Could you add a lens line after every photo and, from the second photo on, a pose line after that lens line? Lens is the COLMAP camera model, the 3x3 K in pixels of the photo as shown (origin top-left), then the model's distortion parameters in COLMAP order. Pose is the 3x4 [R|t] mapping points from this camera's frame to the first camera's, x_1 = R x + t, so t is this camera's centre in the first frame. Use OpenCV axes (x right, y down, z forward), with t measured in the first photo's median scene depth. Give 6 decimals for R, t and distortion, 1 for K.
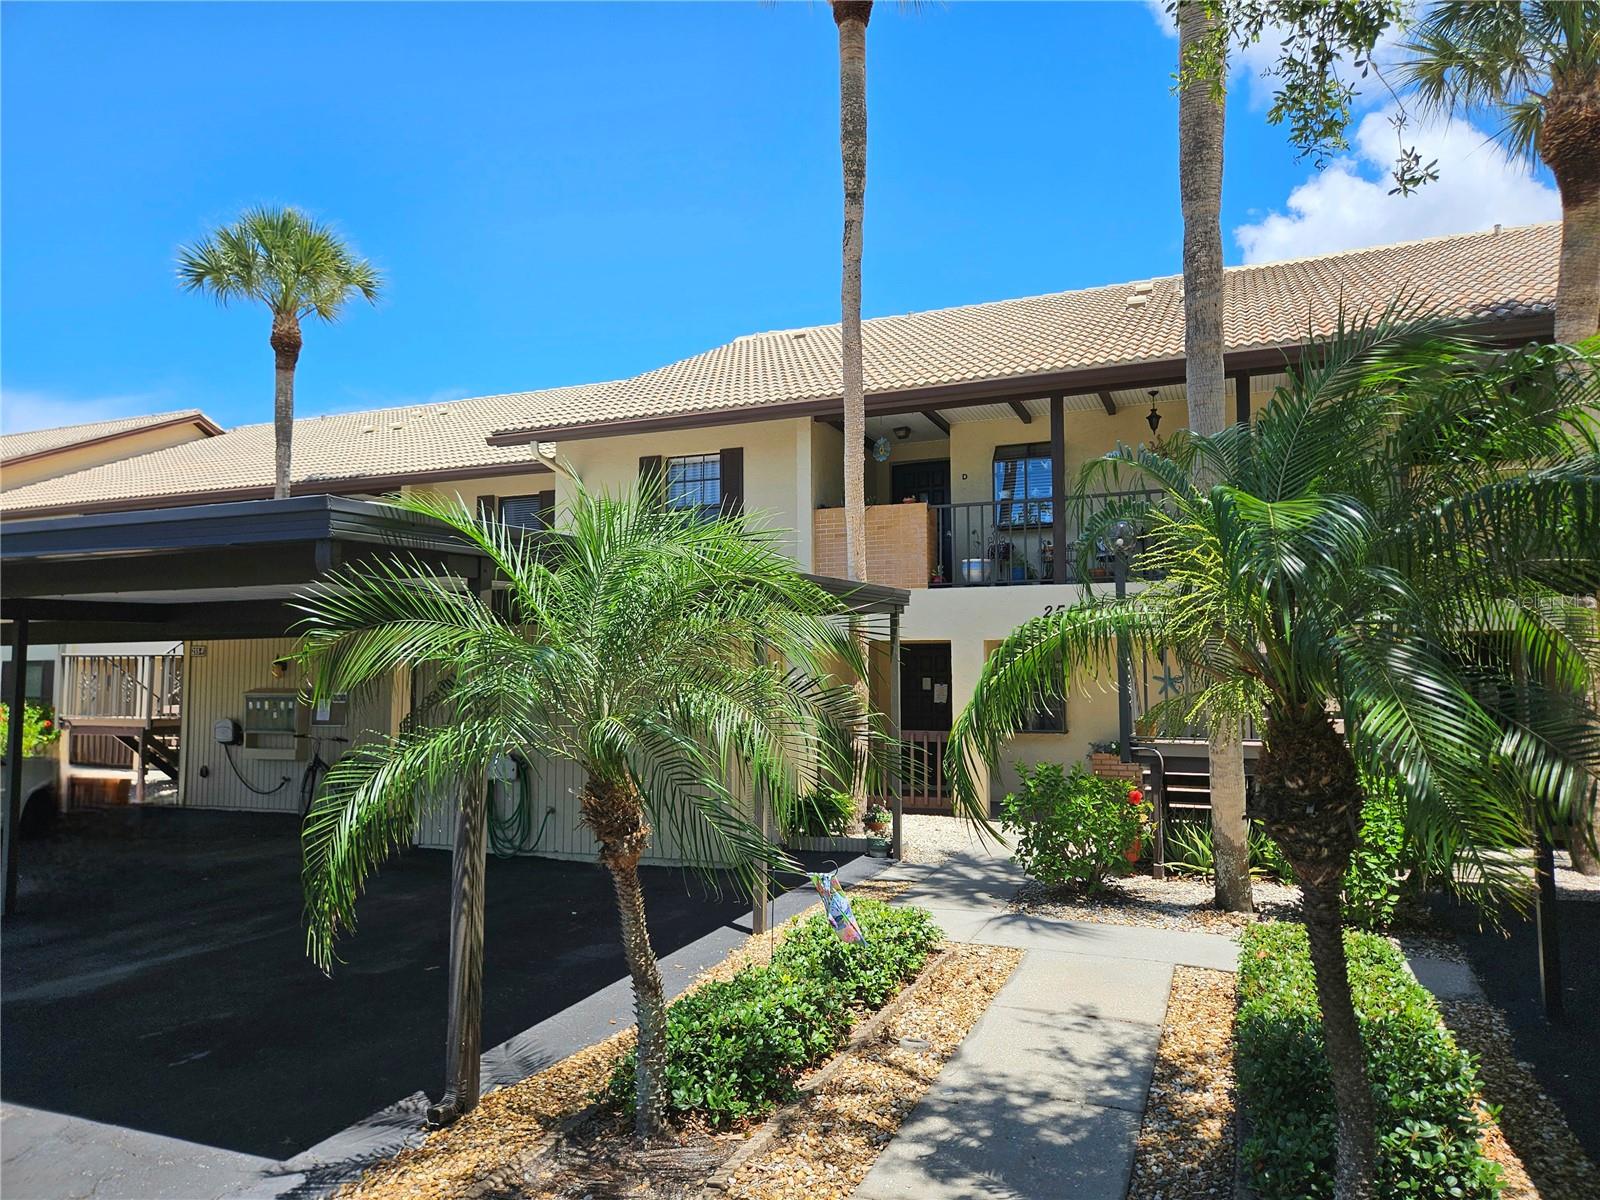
lens RADIAL K [[1099.1, 0, 800.0], [0, 1099.1, 600.0], [0, 0, 1]] dist [0.002343, -0.002756]
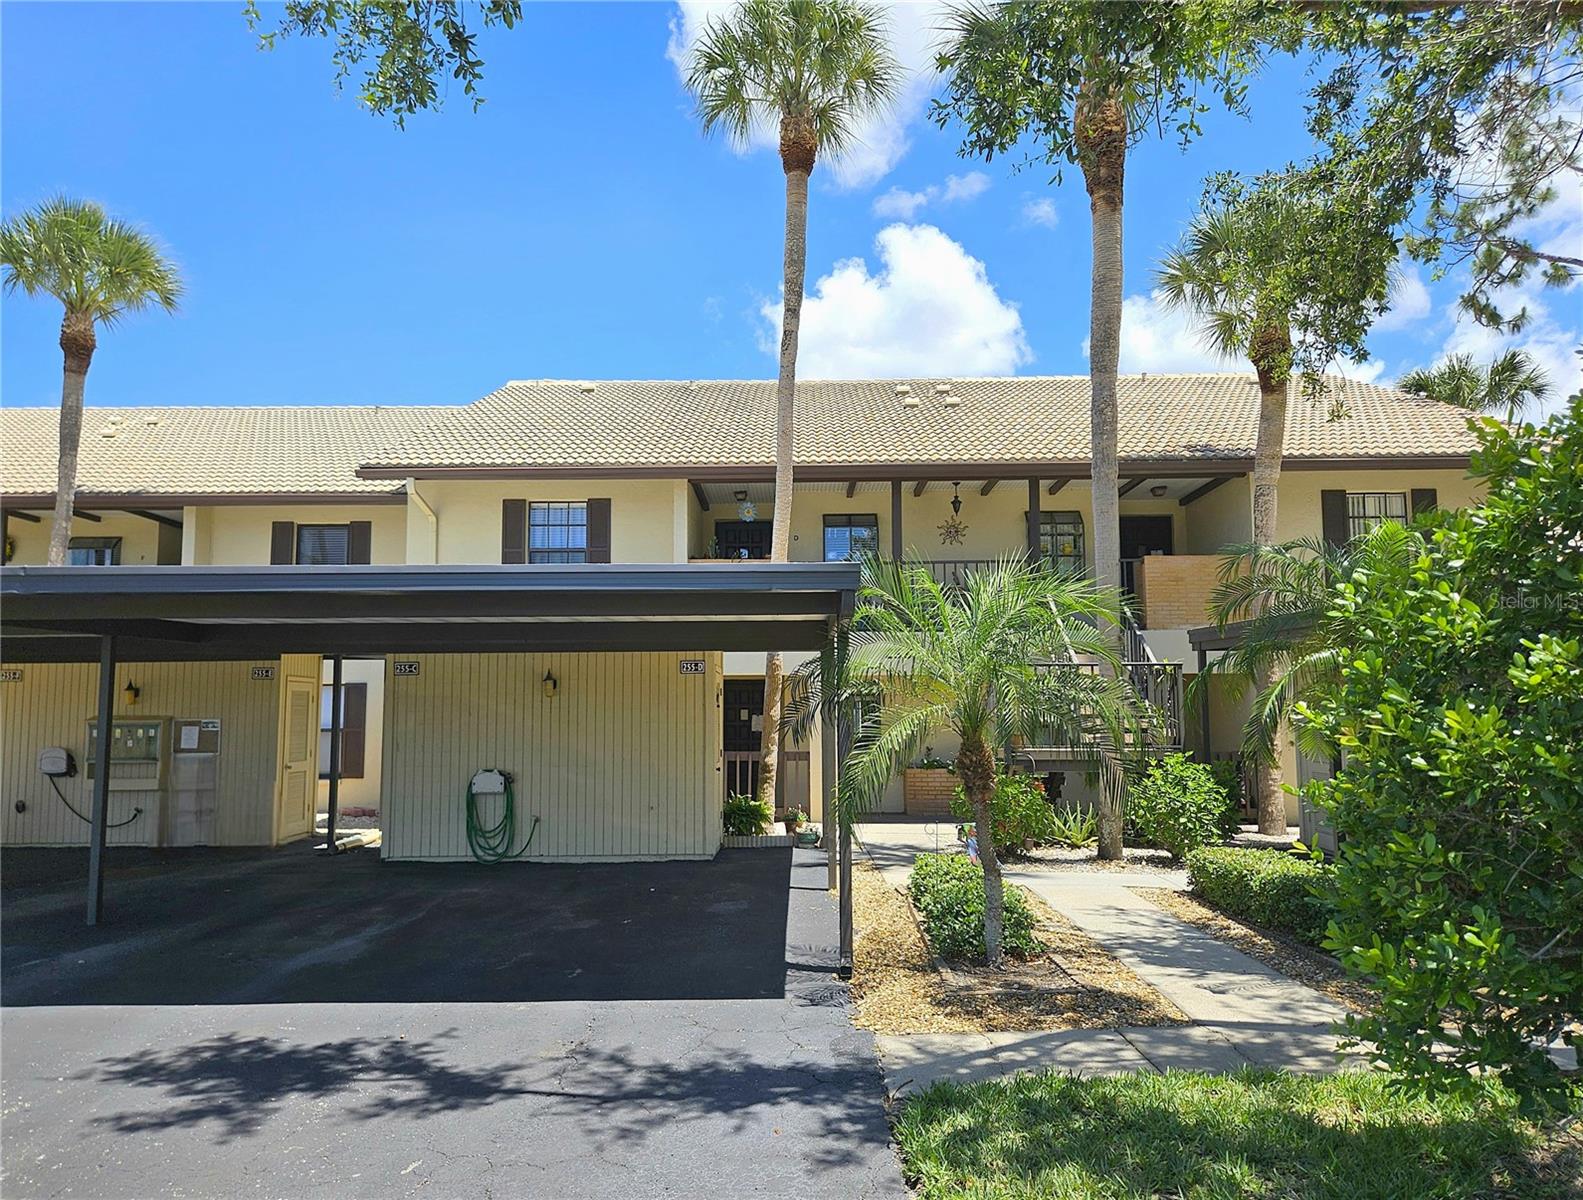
lens RADIAL K [[1151.9, 0, 791.5], [0, 1151.9, 600.0], [0, 0, 1]] dist [0.001766, -0.000650]
pose [[0.924000, 0.041346, 0.380151, -0.319152], [-0.026386, 0.998662, -0.044483, 0.009652], [-0.381481, 0.031072, 0.923854, -0.137977]]
